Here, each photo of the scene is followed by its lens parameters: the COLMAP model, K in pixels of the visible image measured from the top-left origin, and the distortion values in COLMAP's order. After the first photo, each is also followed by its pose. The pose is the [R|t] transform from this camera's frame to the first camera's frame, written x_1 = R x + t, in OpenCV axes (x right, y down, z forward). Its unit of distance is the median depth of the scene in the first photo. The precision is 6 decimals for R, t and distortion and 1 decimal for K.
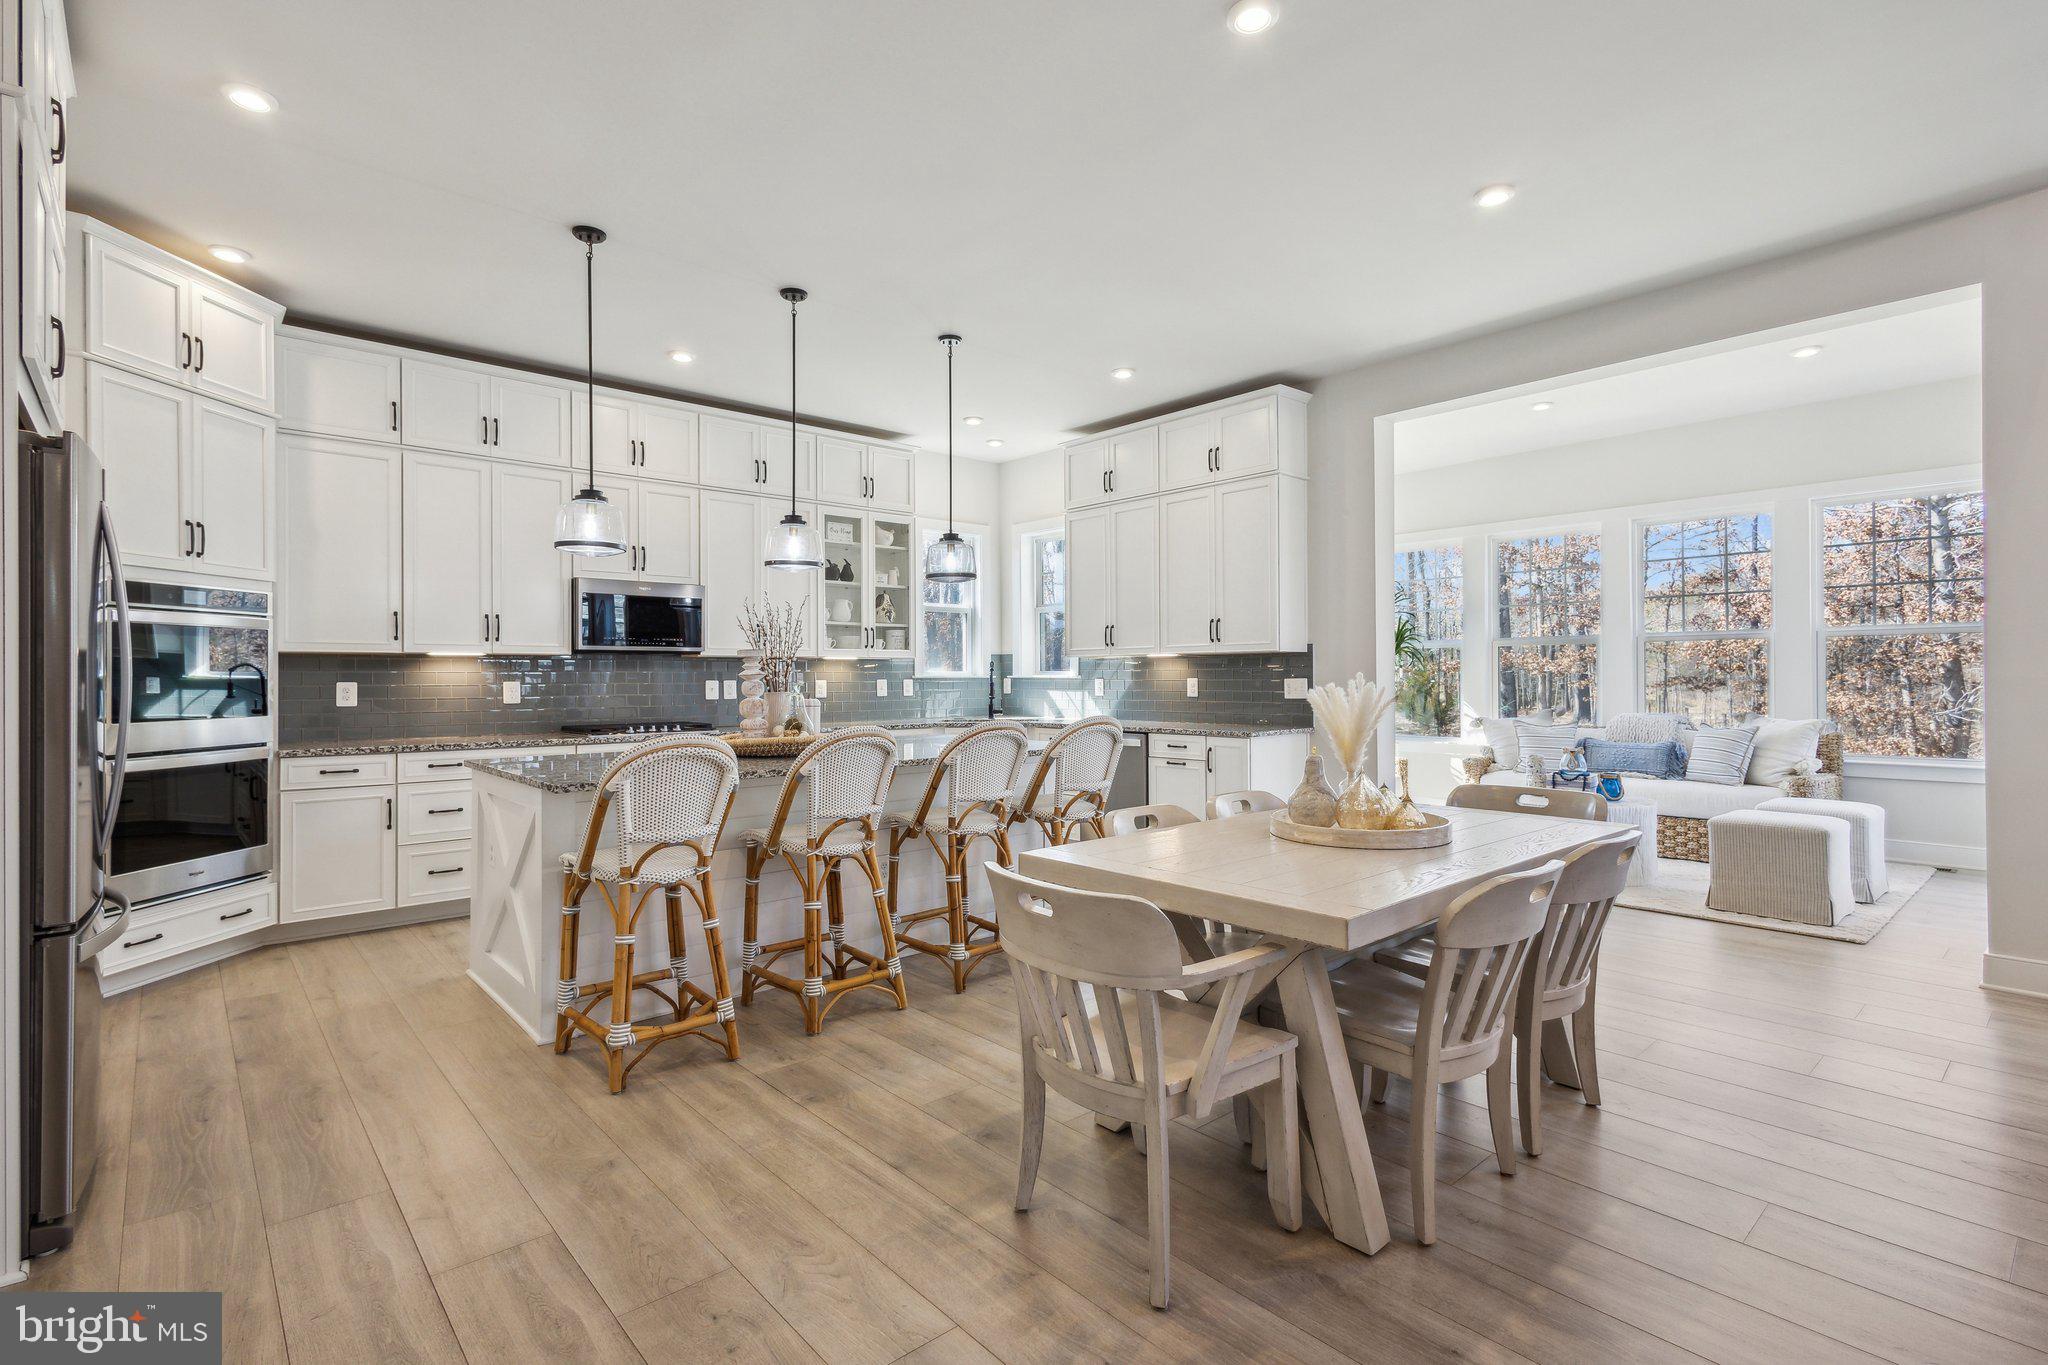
lens RADIAL K [[968.7, 0, 1013.8], [0, 968.7, 678.3], [0, 0, 1]] dist [0.010722, 0.000372]
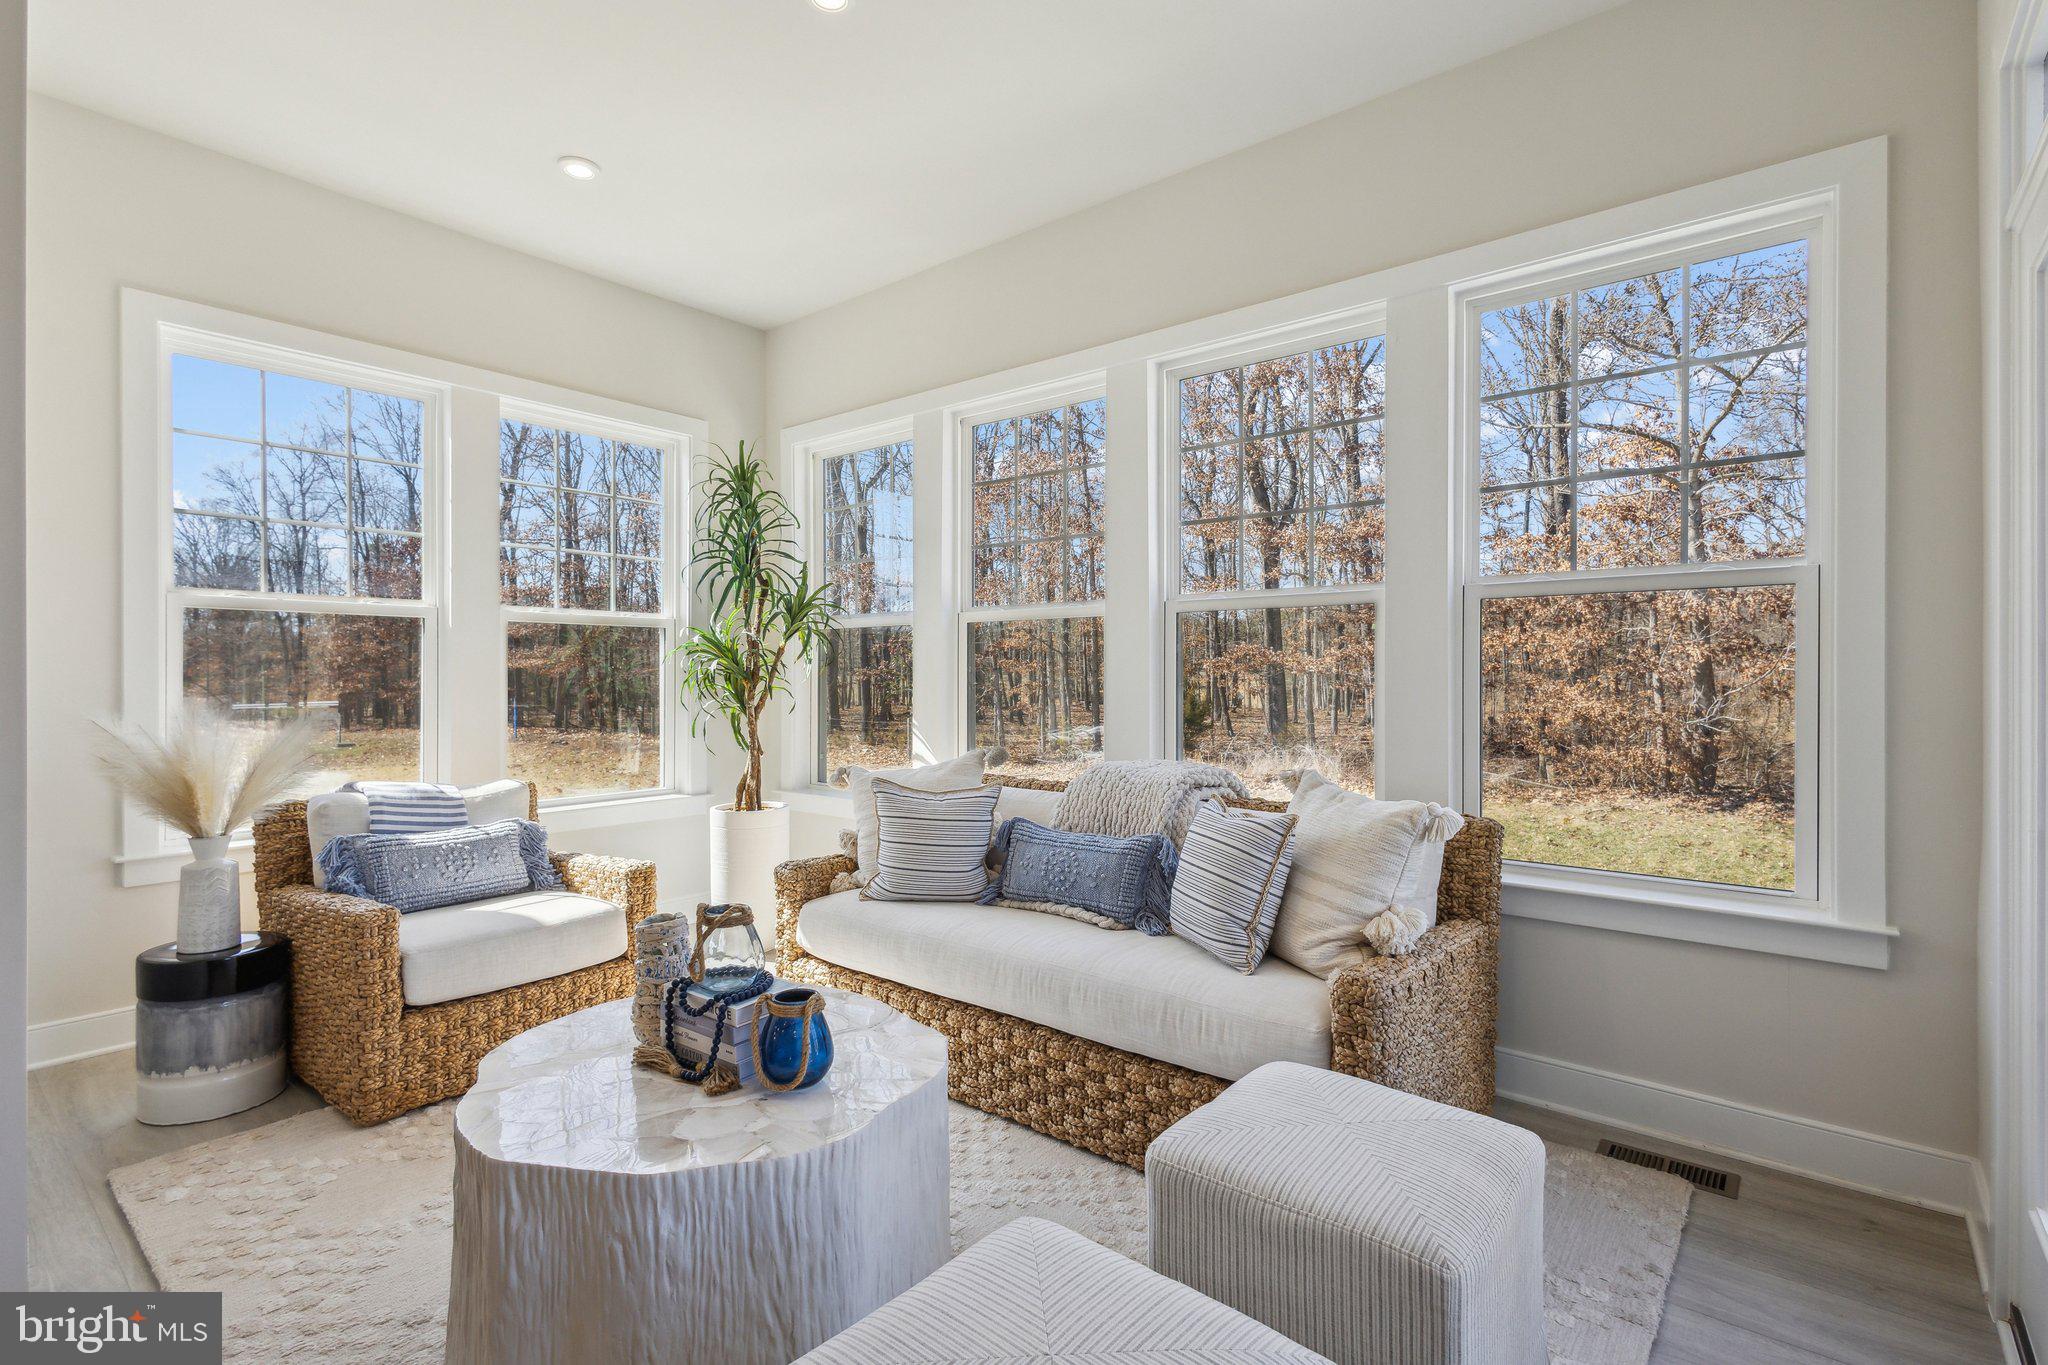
lens RADIAL K [[968.7, 0, 1033.5], [0, 968.7, 680.1], [0, 0, 1]] dist [0.010722, 0.000372]
pose [[0.986400, 0.005399, 0.164277, 0.621568], [-0.006227, 0.999970, 0.004525, -0.005759], [-0.164247, -0.005487, 0.986404, 0.662606]]
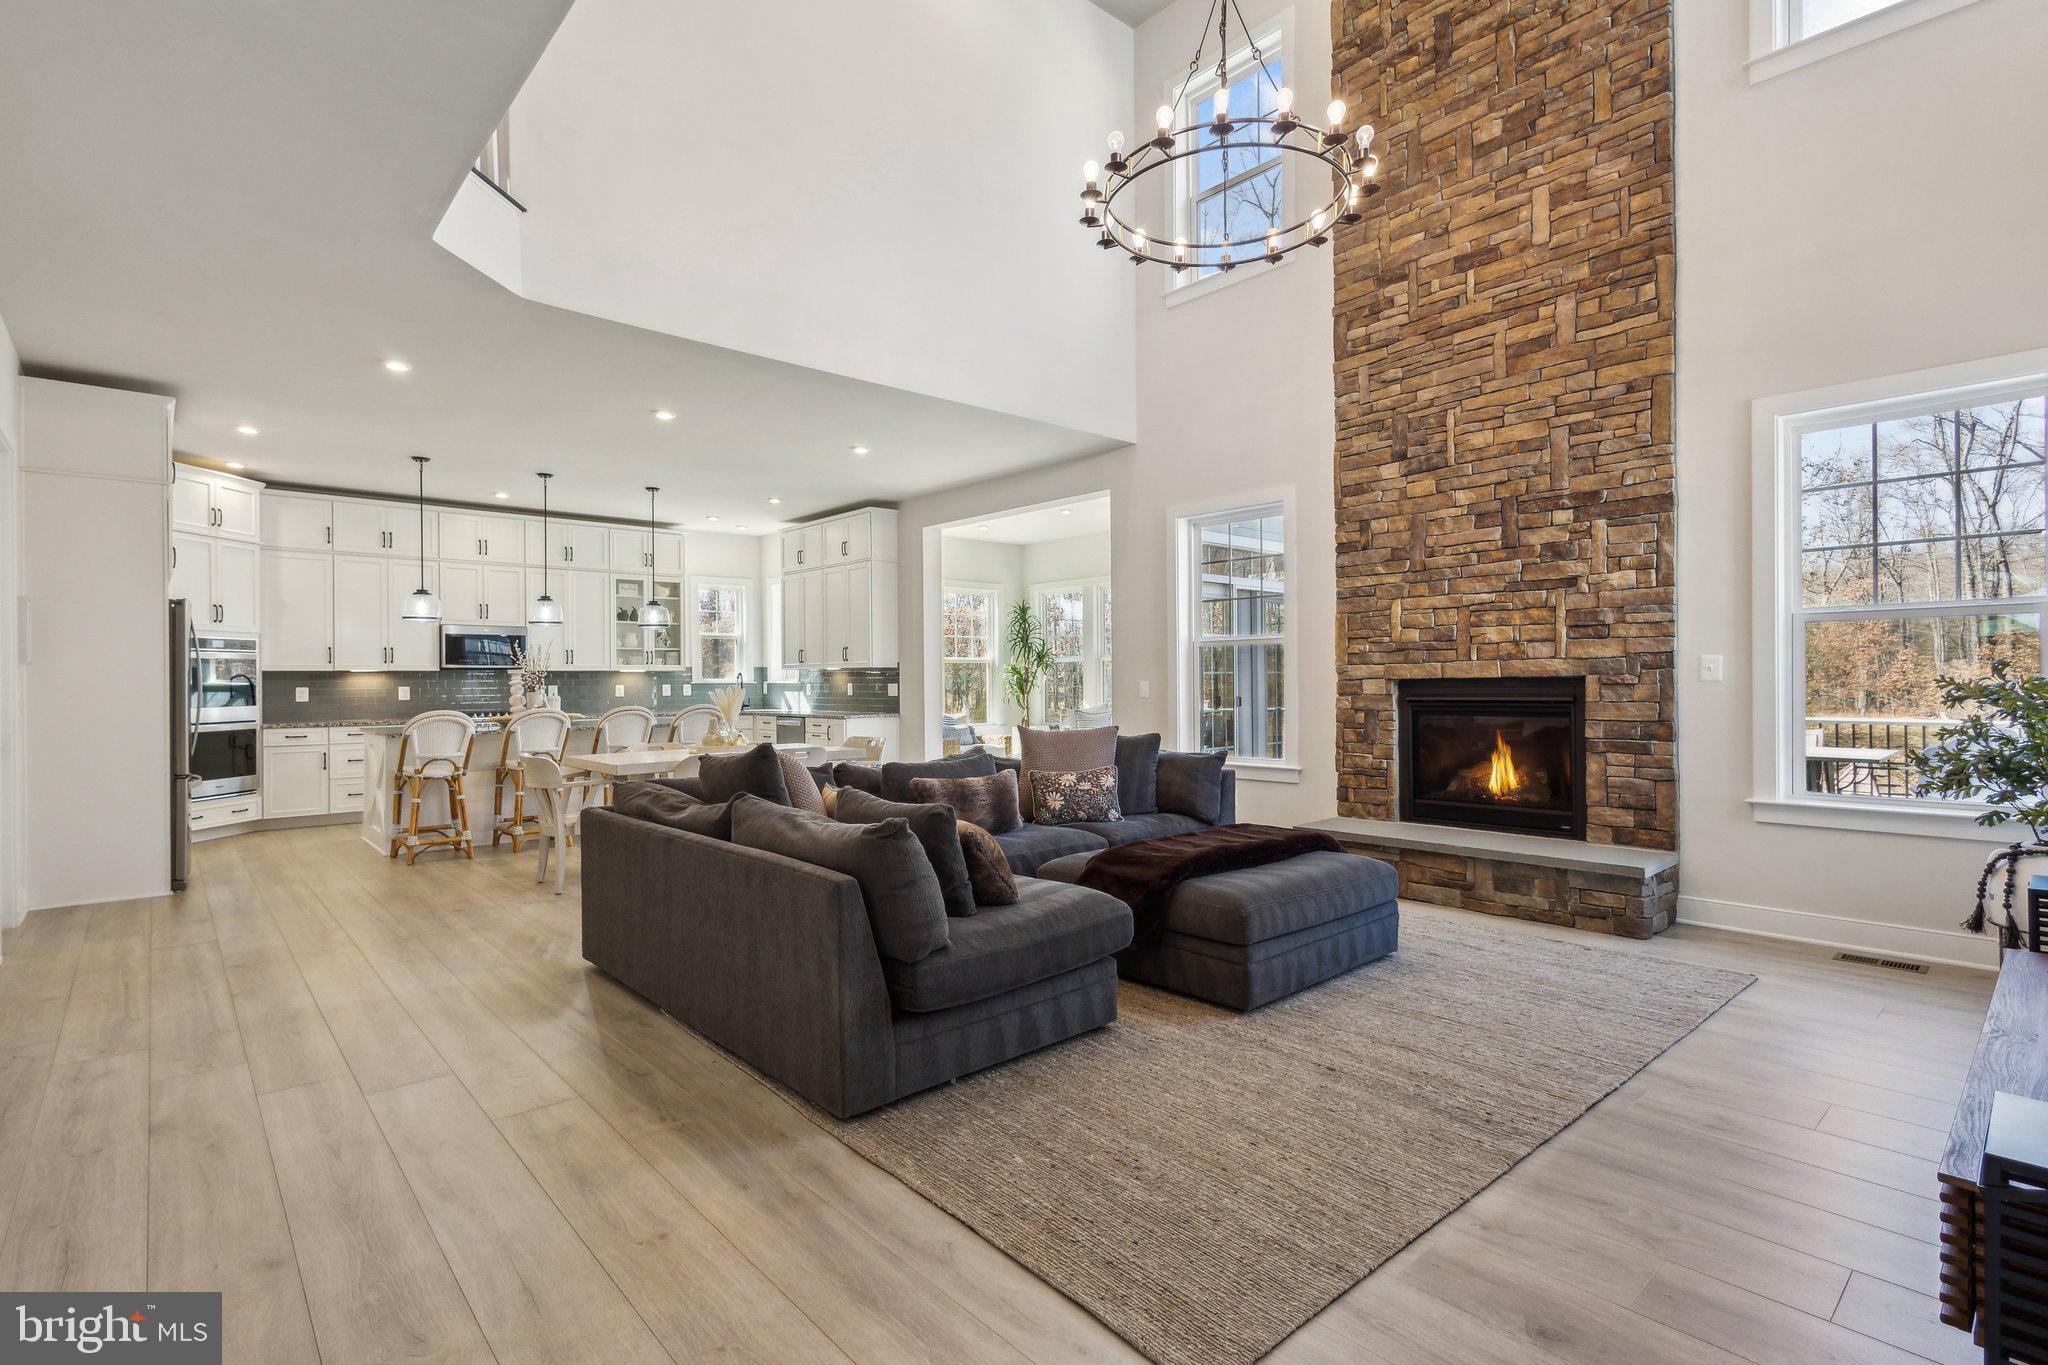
lens RADIAL K [[968.7, 0, 1016.7], [0, 968.7, 683.5], [0, 0, 1]] dist [0.010722, 0.000372]
pose [[0.999954, -0.002734, 0.009246, 0.490579], [0.002716, 0.999994, 0.001959, -0.002573], [-0.009251, -0.001934, 0.999955, -0.640696]]
